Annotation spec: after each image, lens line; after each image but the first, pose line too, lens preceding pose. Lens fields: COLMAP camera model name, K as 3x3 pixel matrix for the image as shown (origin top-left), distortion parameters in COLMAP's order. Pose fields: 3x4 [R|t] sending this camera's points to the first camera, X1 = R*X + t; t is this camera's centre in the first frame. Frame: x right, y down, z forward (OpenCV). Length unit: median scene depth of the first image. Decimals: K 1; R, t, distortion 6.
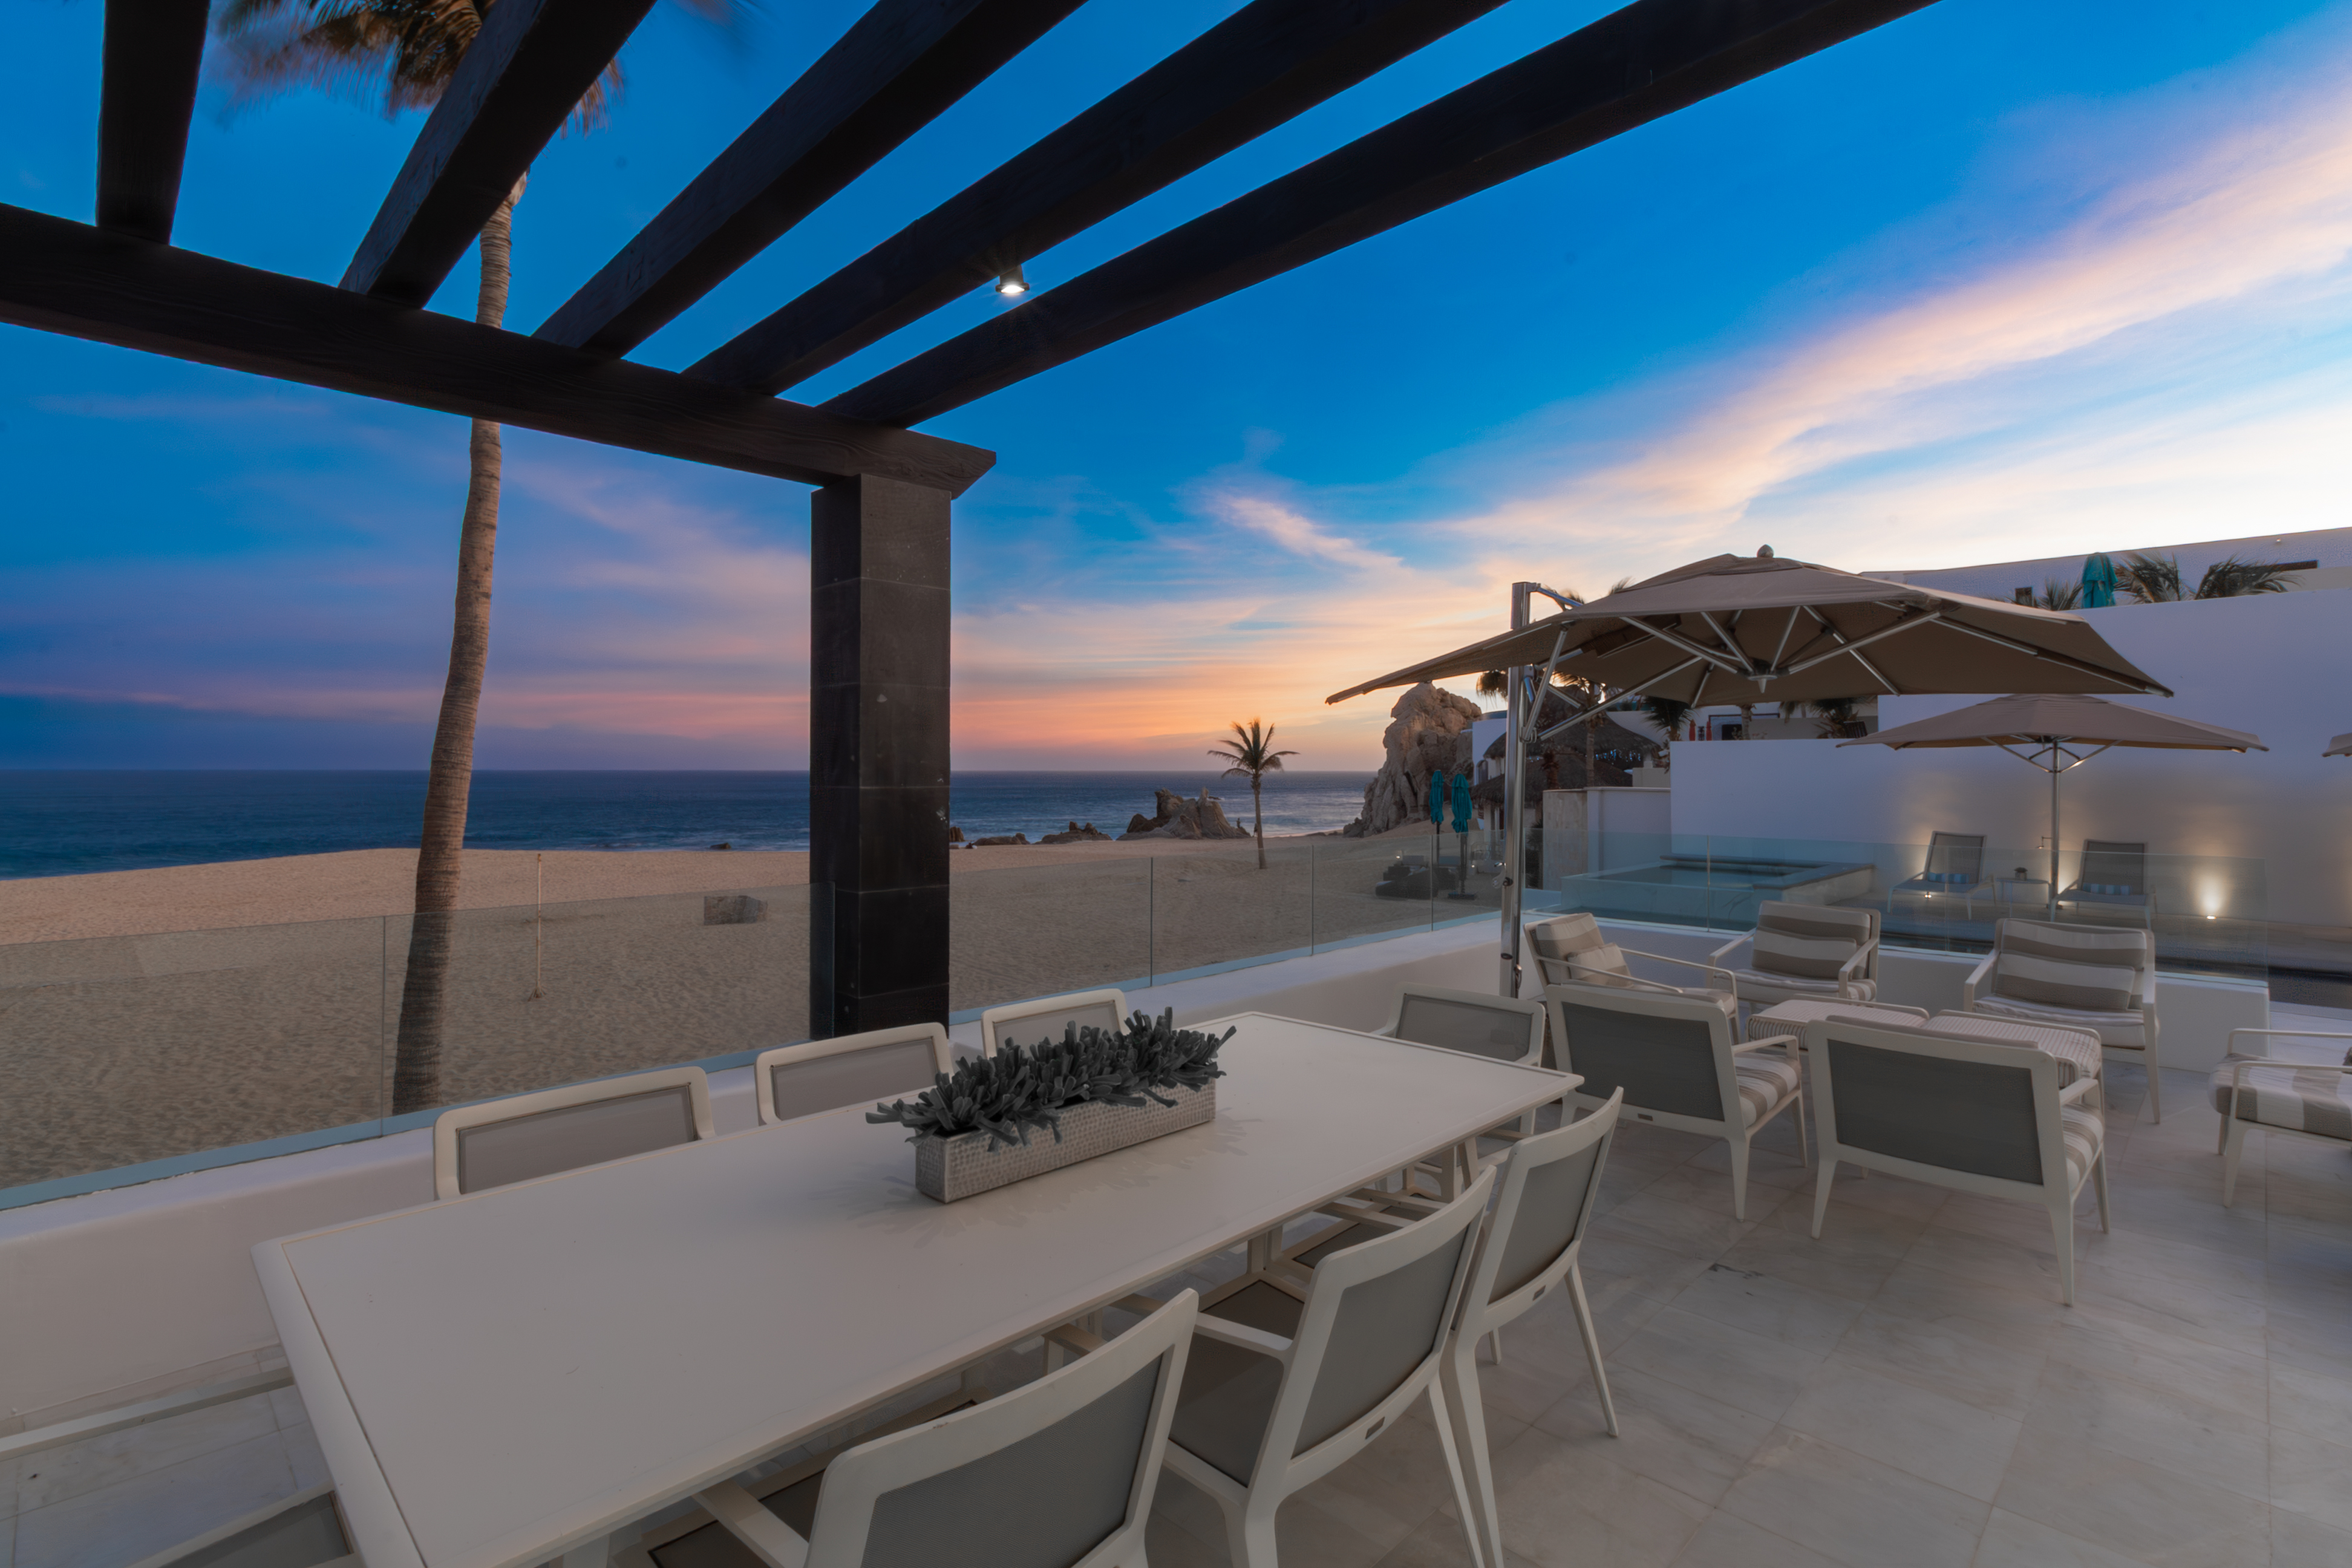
lens RADIAL K [[1138.0, 0, 1176.0], [0, 1138.0, 784.0], [0, 0, 1]] dist [-0.000651, 0.000396]
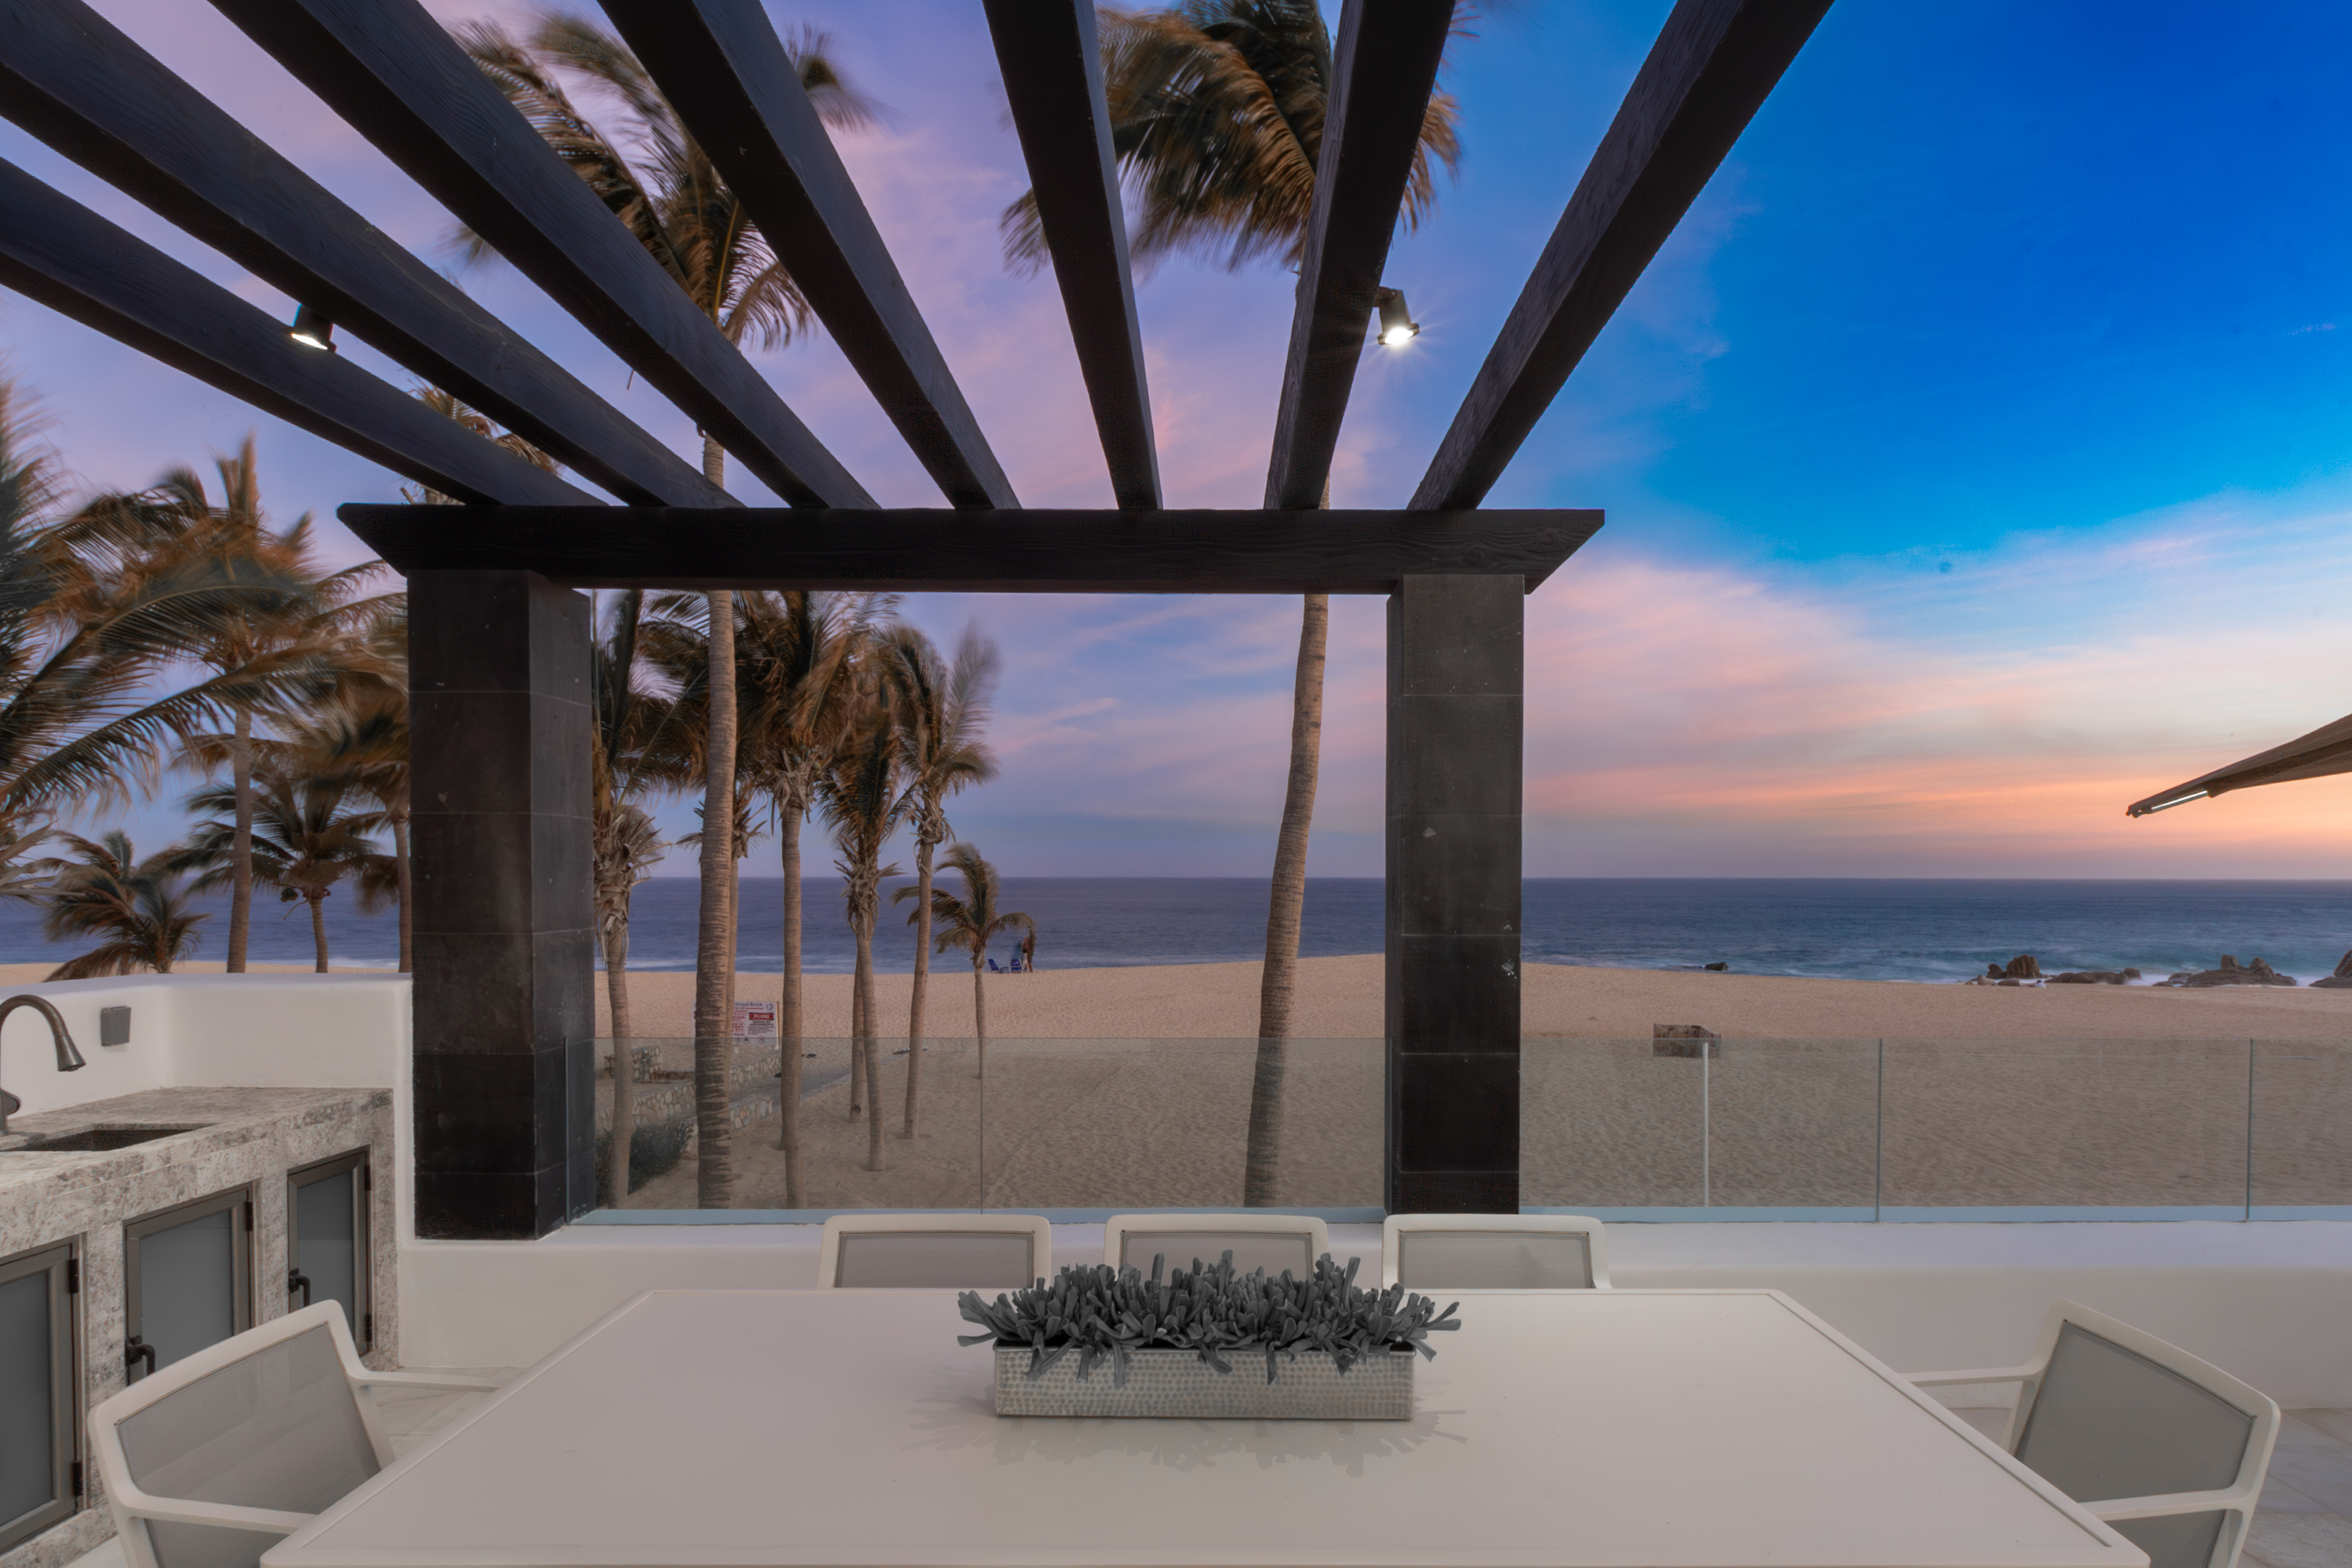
lens RADIAL K [[1278.5, 0, 1178.7], [0, 1278.5, 937.8], [0, 0, 1]] dist [0.003478, 0.000904]
pose [[0.696997, 0.033524, -0.716290, 0.254701], [-0.008572, 0.999225, 0.038425, -0.025606], [0.717022, -0.020642, 0.696744, 0.153755]]
